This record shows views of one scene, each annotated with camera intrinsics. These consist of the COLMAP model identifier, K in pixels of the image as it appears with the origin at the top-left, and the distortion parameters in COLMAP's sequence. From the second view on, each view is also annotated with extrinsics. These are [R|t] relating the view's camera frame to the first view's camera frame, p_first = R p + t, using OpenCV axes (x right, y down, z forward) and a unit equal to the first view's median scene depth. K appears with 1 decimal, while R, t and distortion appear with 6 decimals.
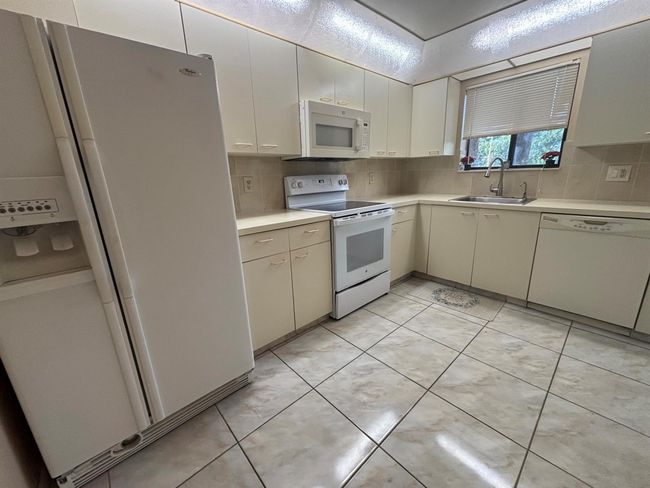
lens RADIAL K [[264.0, 0, 324.4], [0, 264.0, 241.4], [0, 0, 1]] dist [0.001937, 0.000864]
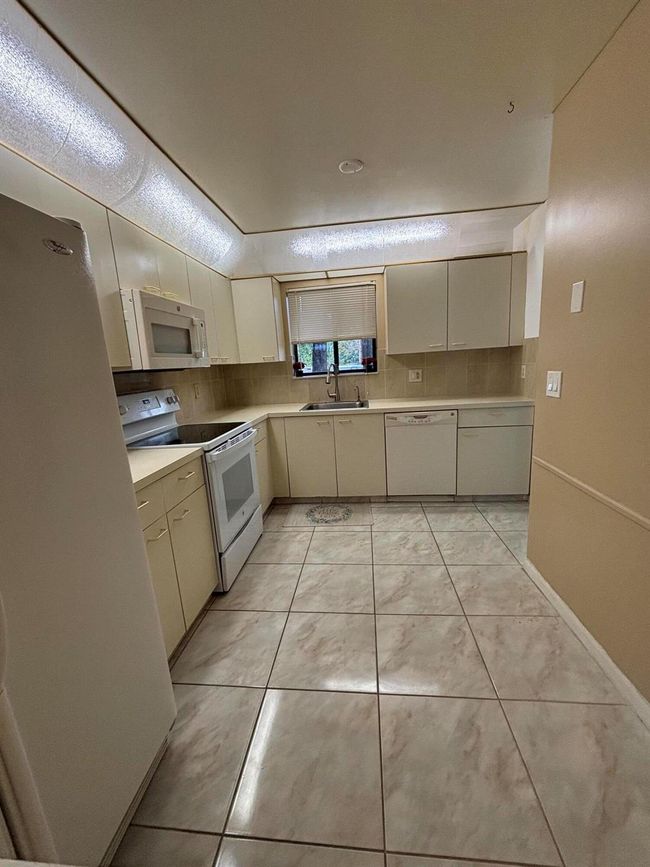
lens RADIAL K [[349.5, 0, 324.7], [0, 349.5, 433.7], [0, 0, 1]] dist [0.000779, 0.000335]
pose [[0.751340, -0.146679, 0.643408, -0.308008], [0.202142, 0.979272, -0.012806, -0.055856], [-0.628193, 0.139681, 0.765416, 0.053146]]
